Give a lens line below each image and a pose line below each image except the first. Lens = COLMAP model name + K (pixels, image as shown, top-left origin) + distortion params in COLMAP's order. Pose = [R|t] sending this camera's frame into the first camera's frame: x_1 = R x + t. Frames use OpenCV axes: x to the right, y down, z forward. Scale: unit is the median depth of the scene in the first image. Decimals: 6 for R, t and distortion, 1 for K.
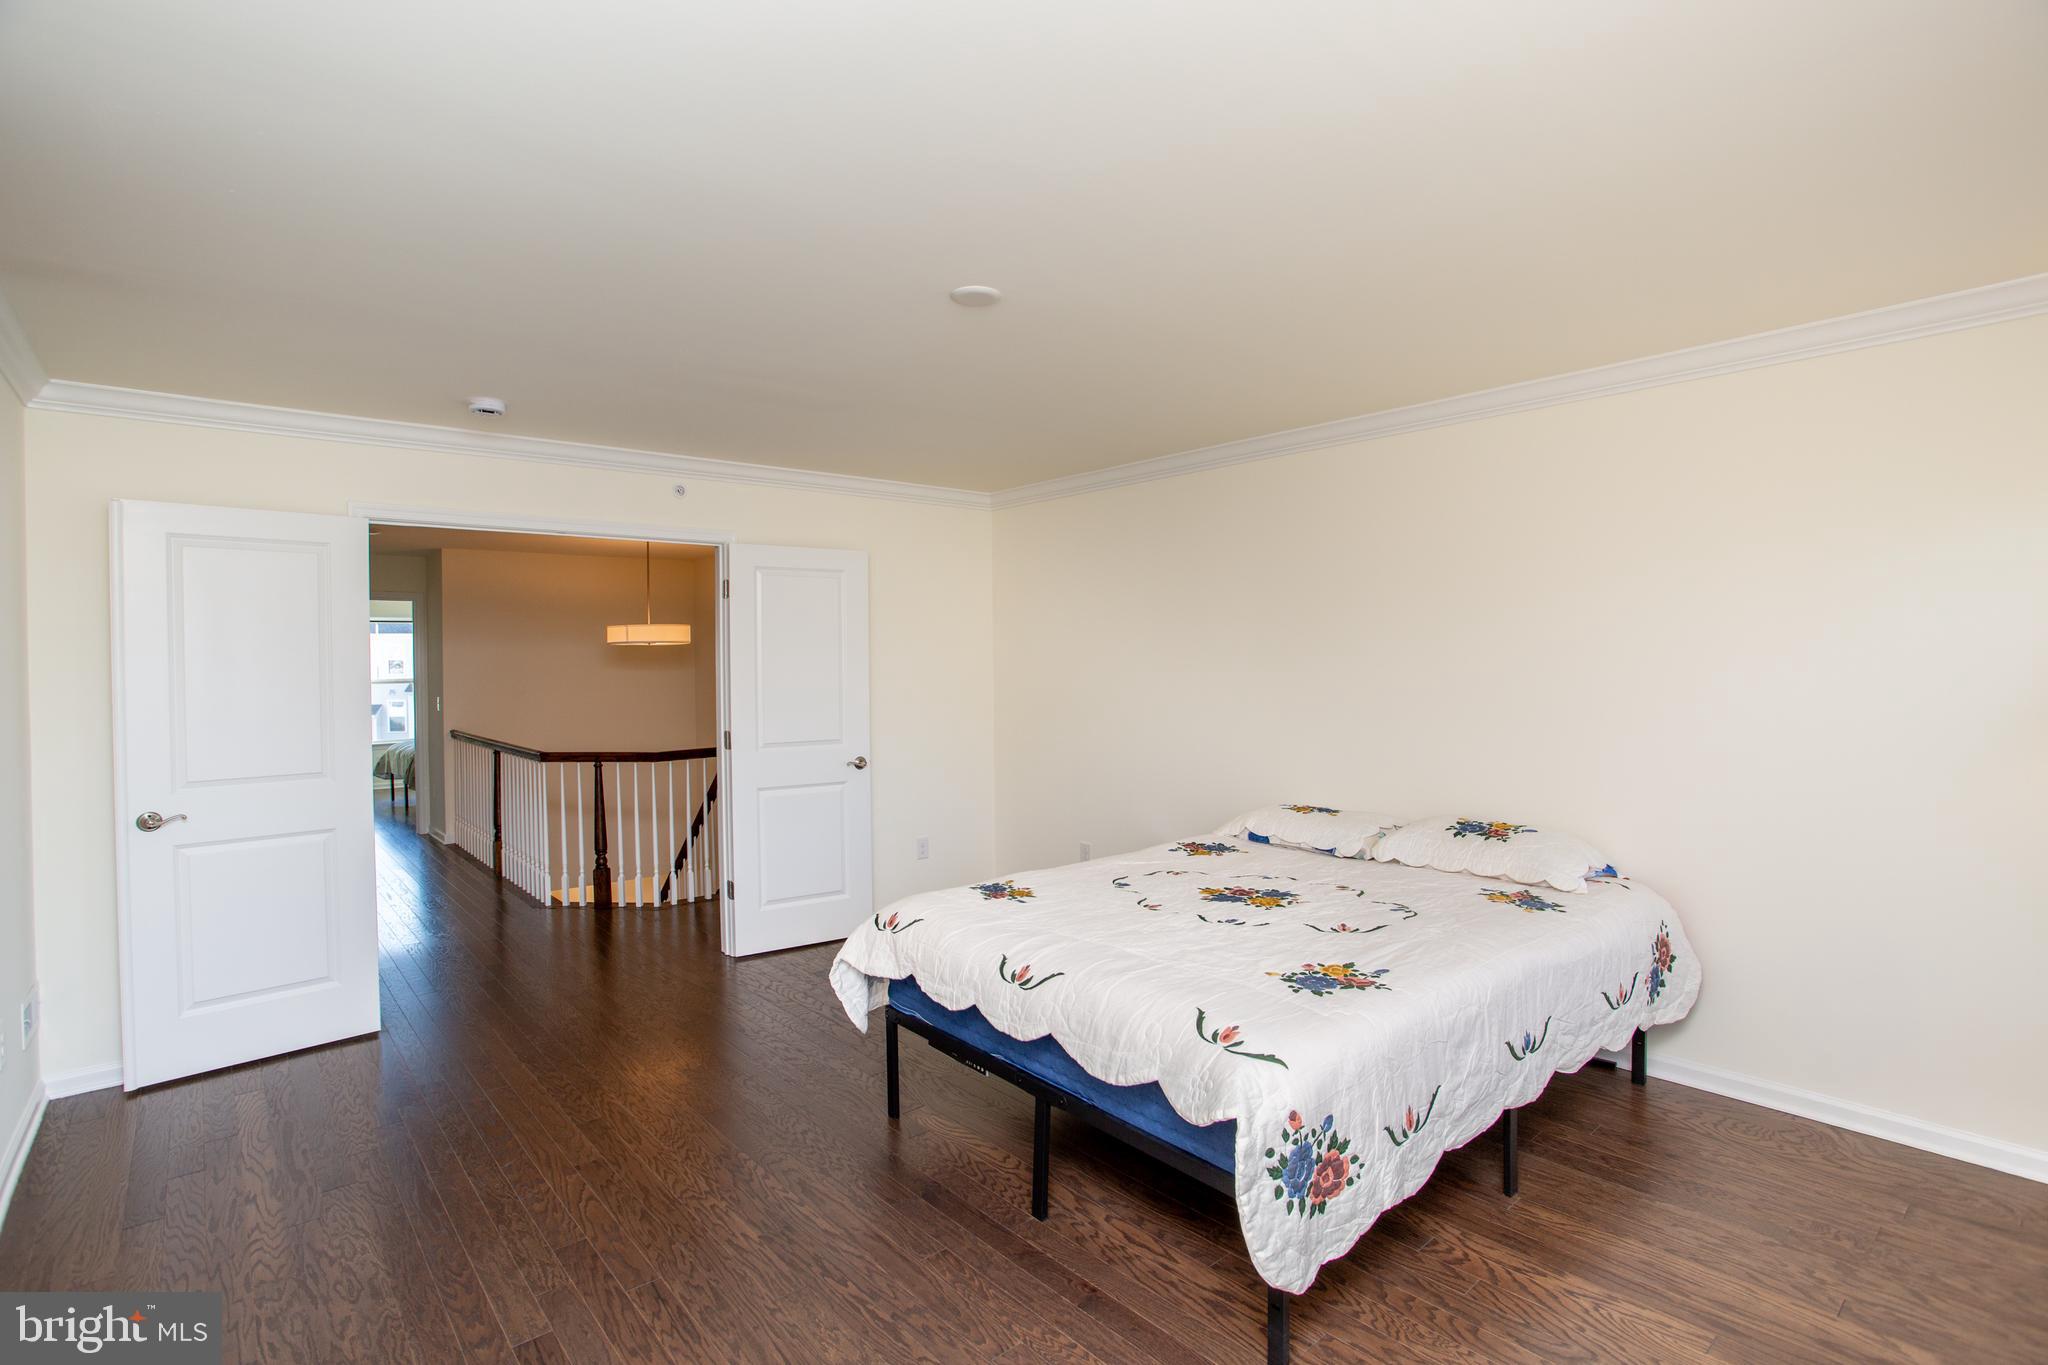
lens RADIAL K [[989.2, 0, 1015.0], [0, 989.2, 672.4], [0, 0, 1]] dist [-0.081190, 0.035546]
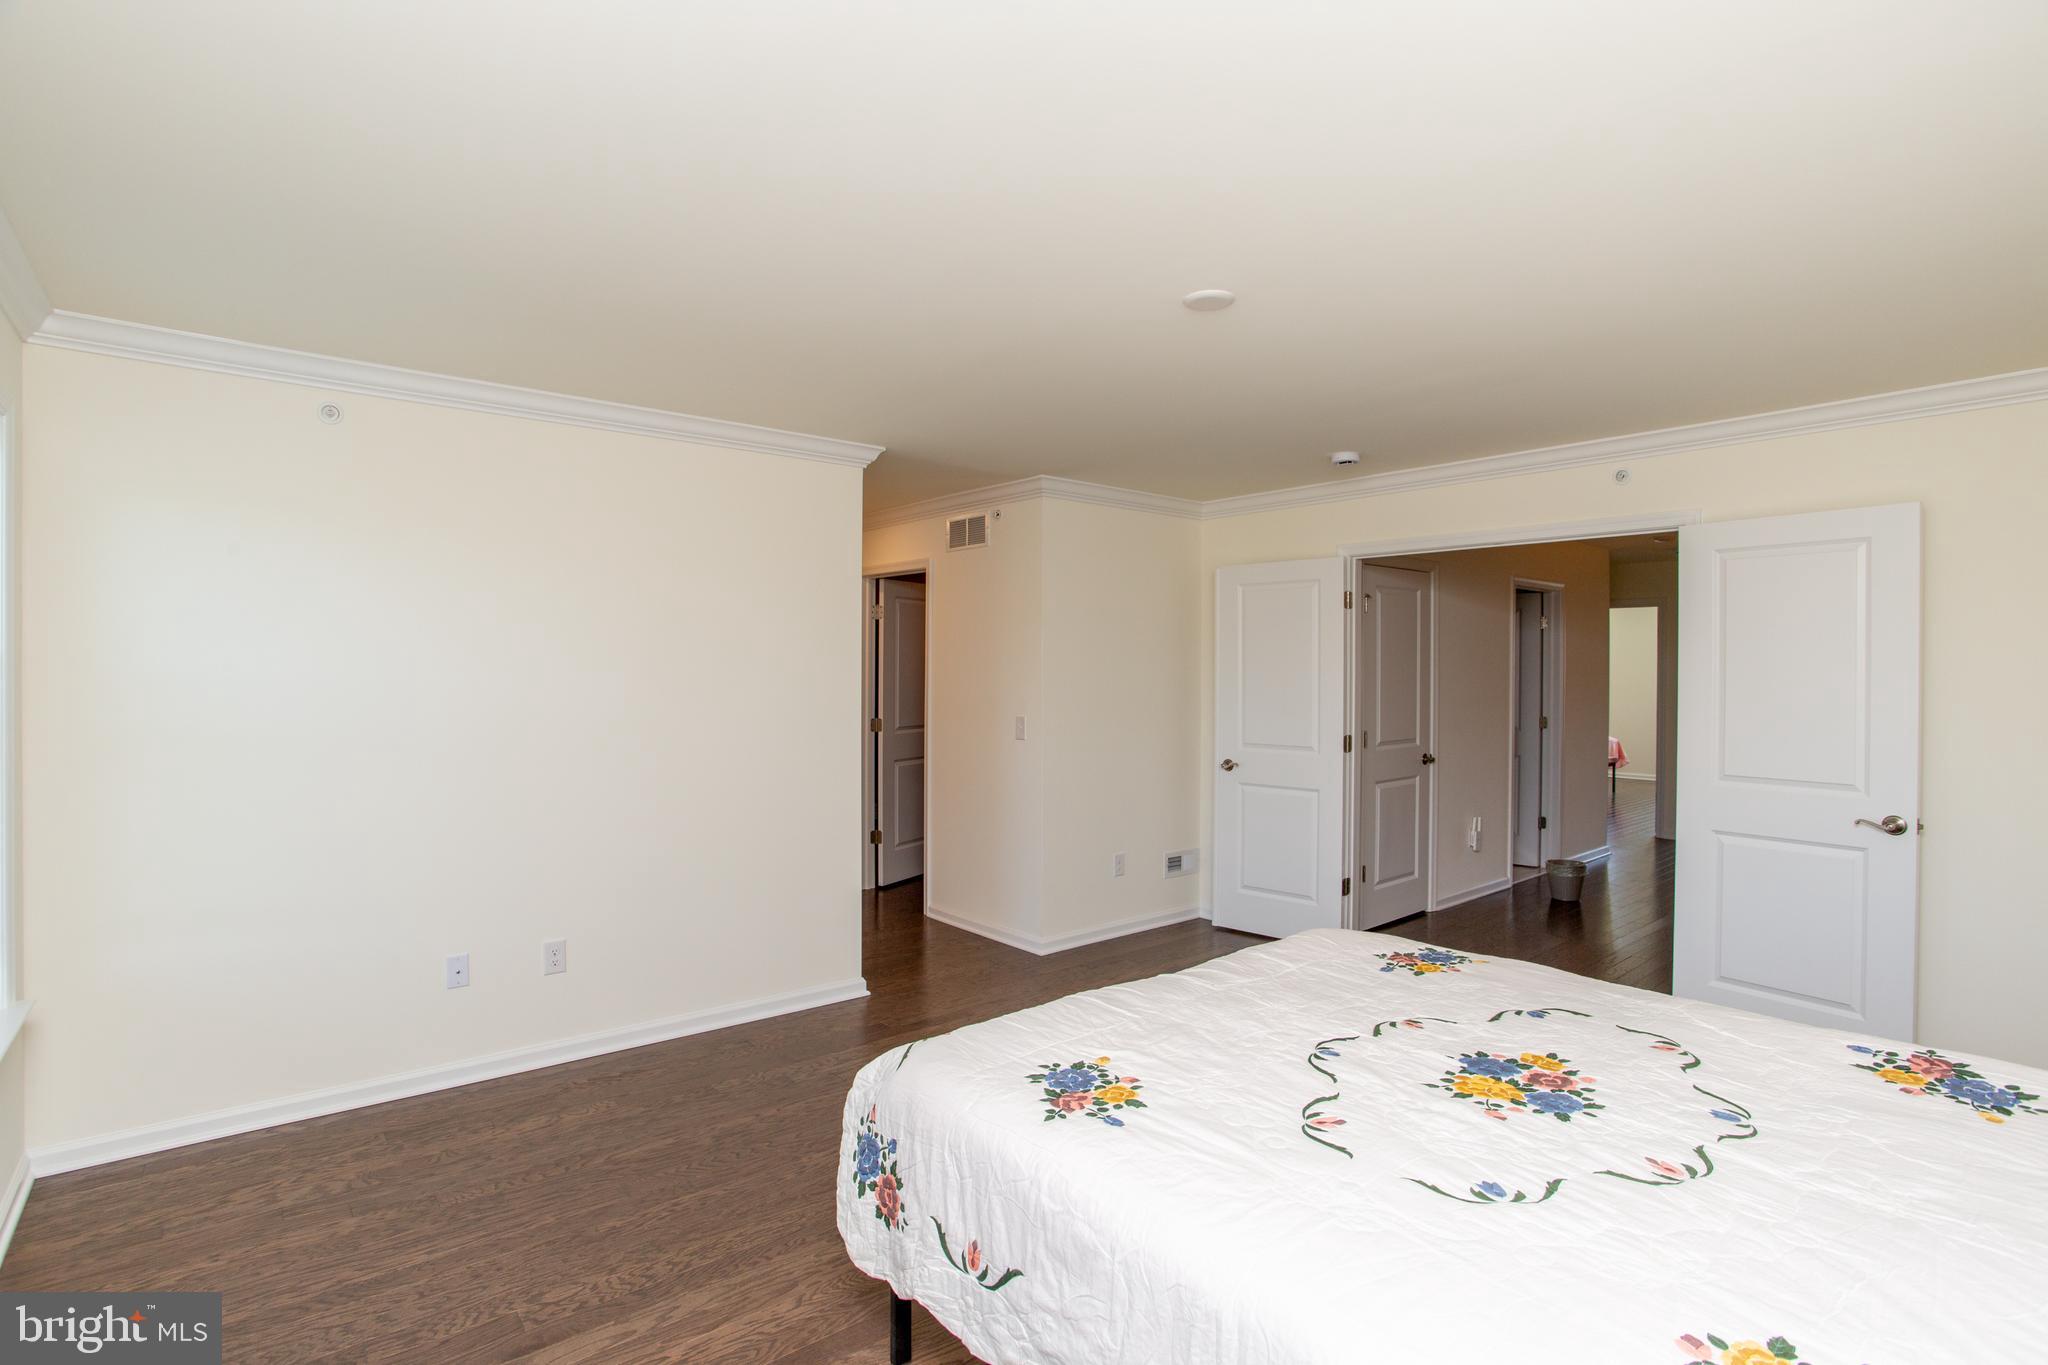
lens RADIAL K [[989.2, 0, 1015.0], [0, 989.2, 672.4], [0, 0, 1]] dist [-0.081190, 0.035546]
pose [[-0.020644, 0.008328, -0.999752, 1.090363], [-0.010173, 0.999912, 0.008540, -0.022034], [0.999735, 0.010347, -0.020558, 0.950497]]
